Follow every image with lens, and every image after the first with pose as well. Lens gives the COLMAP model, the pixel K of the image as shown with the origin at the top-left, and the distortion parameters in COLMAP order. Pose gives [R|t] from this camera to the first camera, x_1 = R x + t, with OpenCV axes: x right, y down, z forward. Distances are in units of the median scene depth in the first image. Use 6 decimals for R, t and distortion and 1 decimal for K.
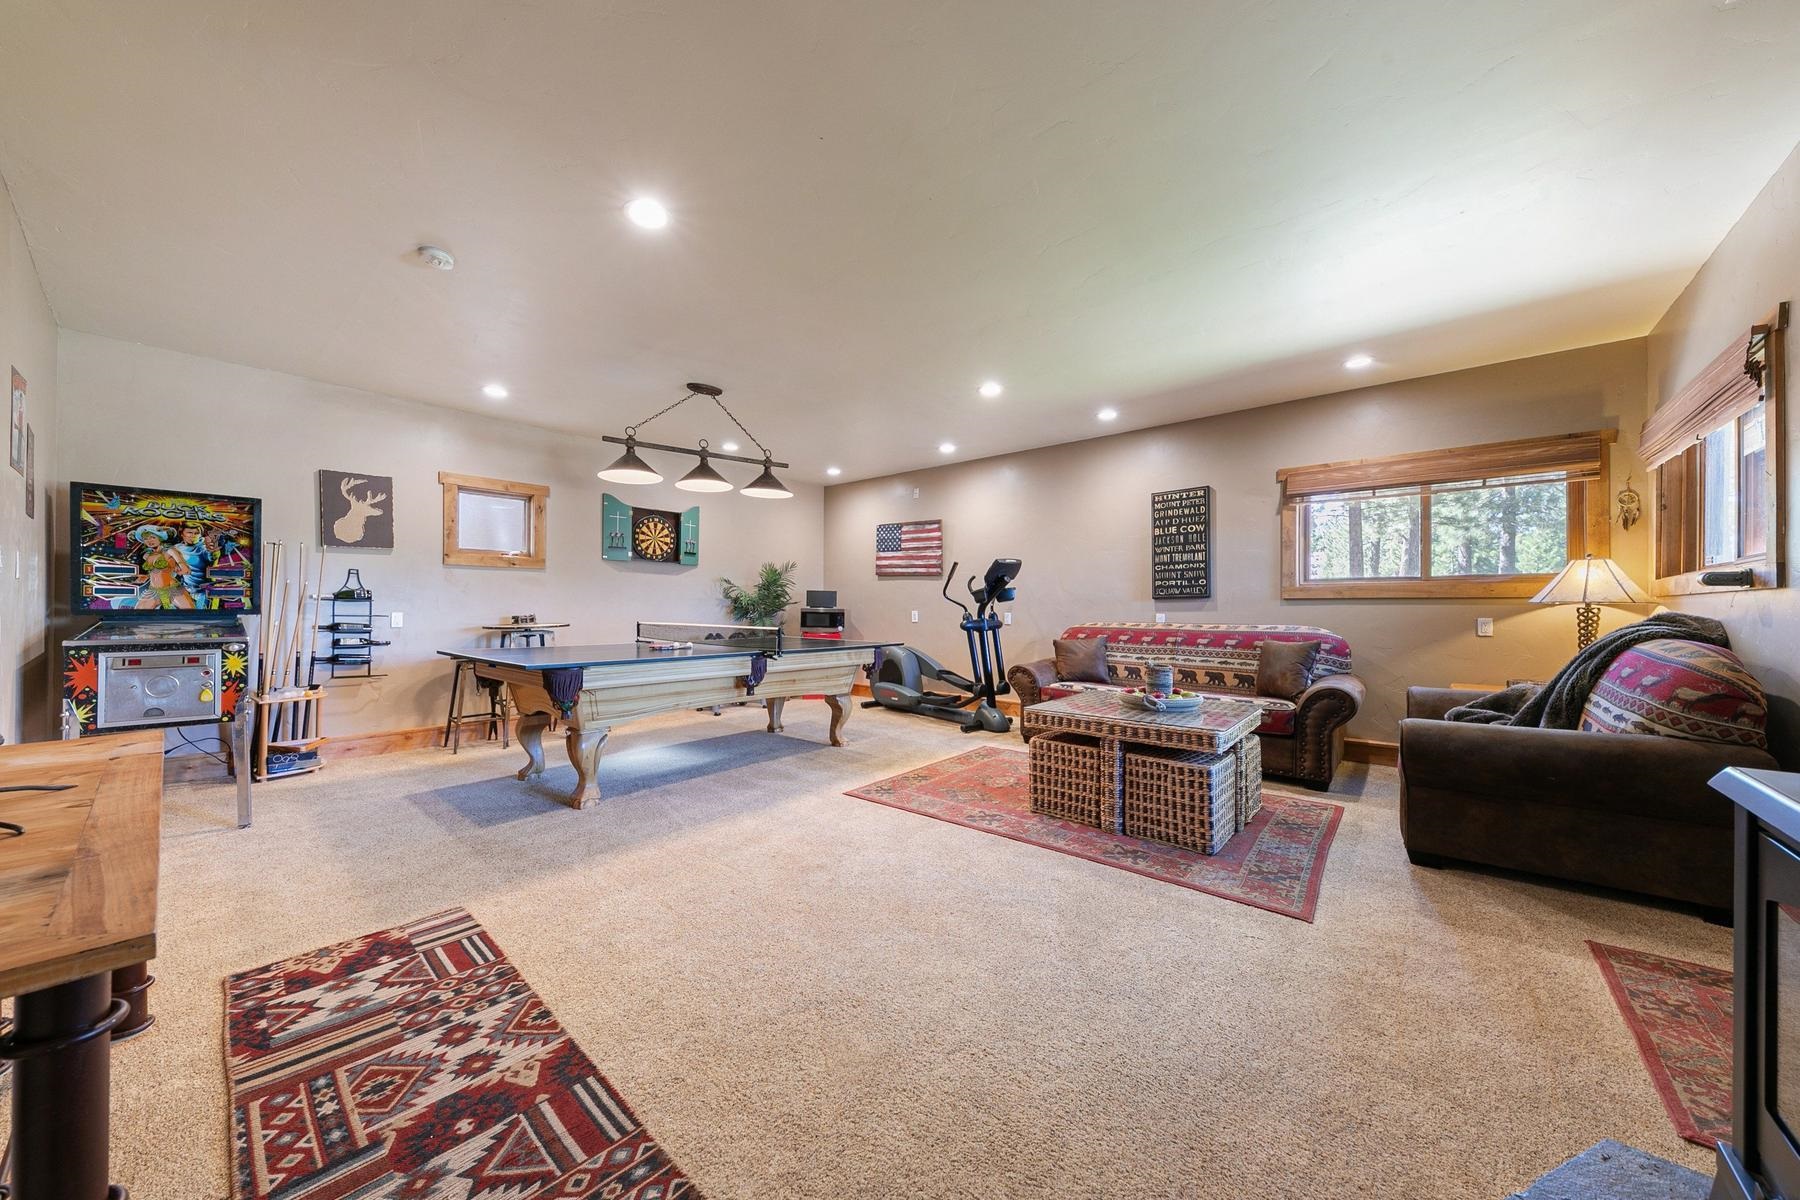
lens RADIAL K [[614.6, 0, 909.6], [0, 614.6, 606.6], [0, 0, 1]] dist [0.018938, -0.006839]
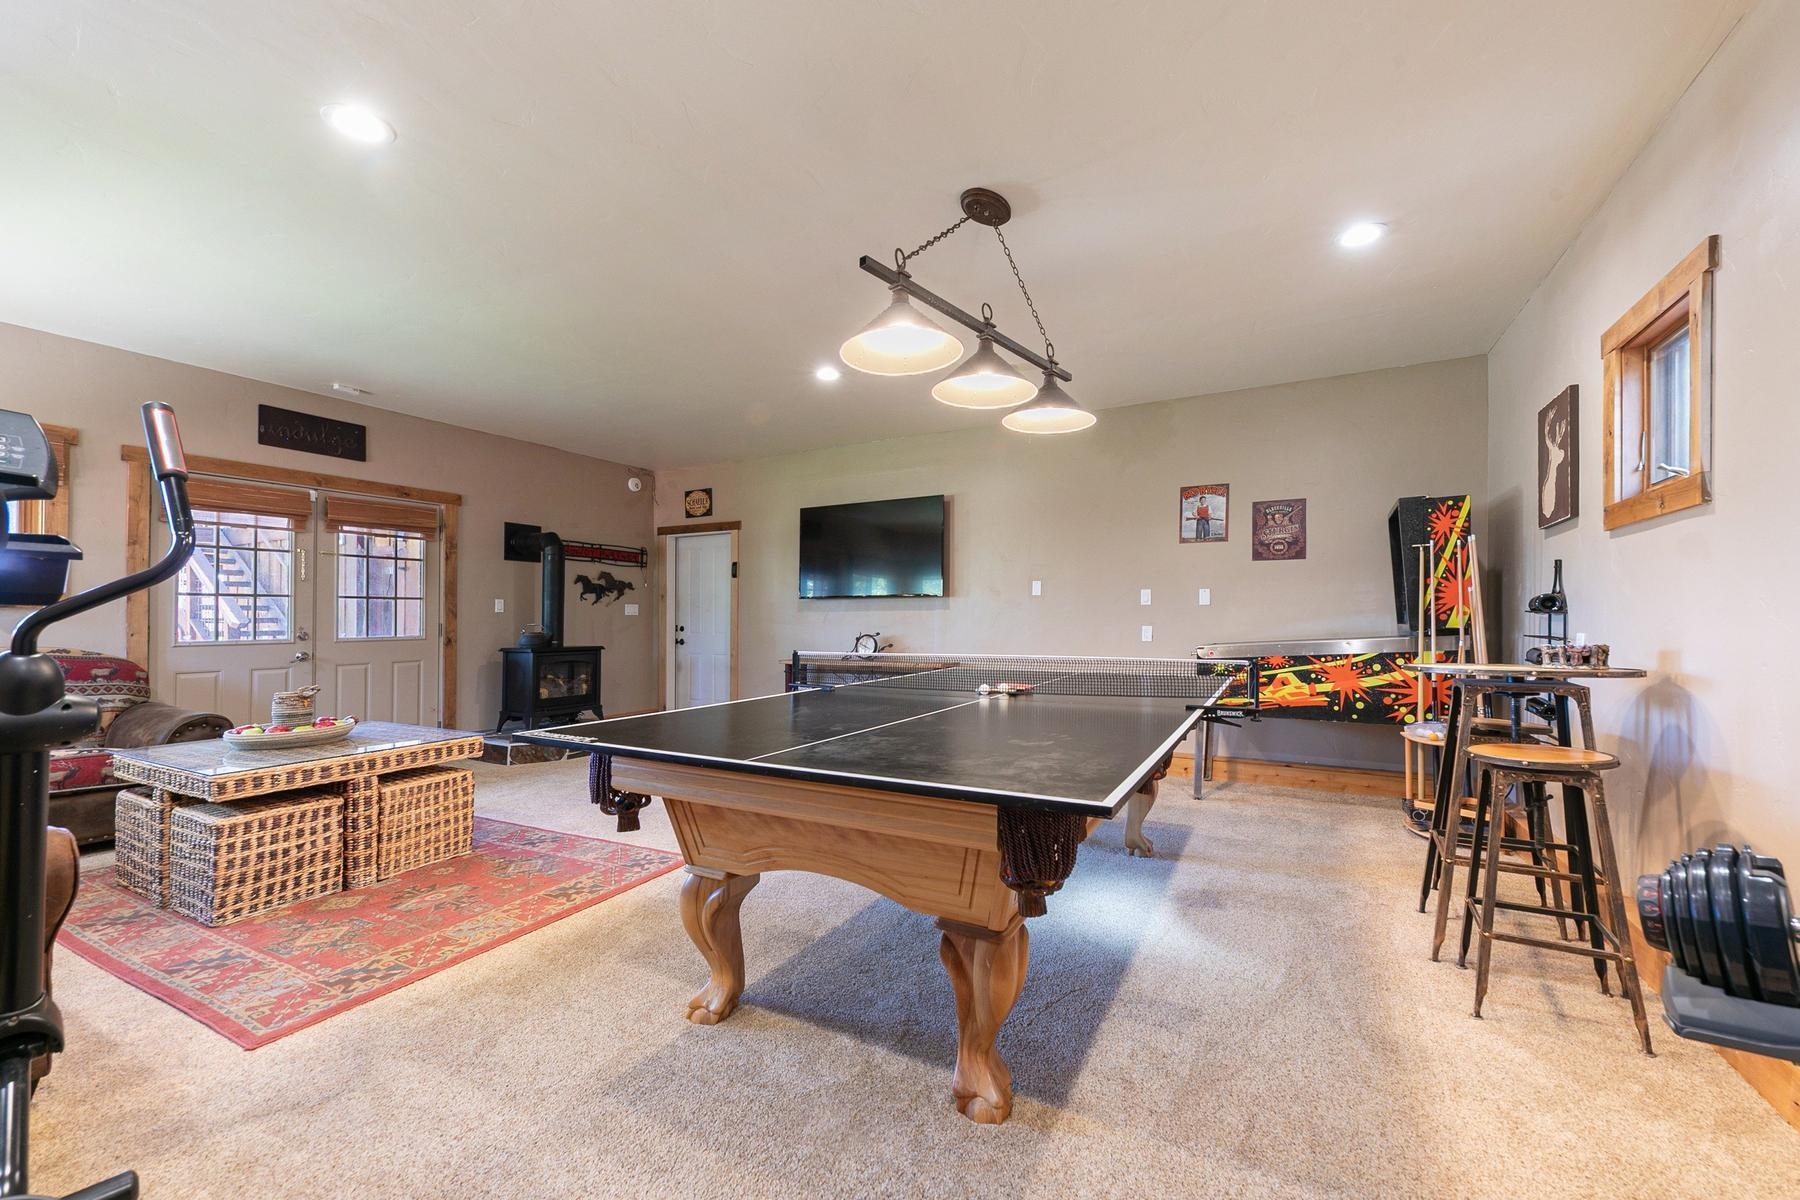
lens RADIAL K [[703.7, 0, 904.4], [0, 703.7, 625.5], [0, 0, 1]] dist [0.000018, -0.000008]
pose [[-0.979870, -0.000946, -0.199634, -0.188366], [0.000661, 0.999968, -0.007981, 0.012576], [0.199635, -0.007952, -0.979838, 1.920500]]
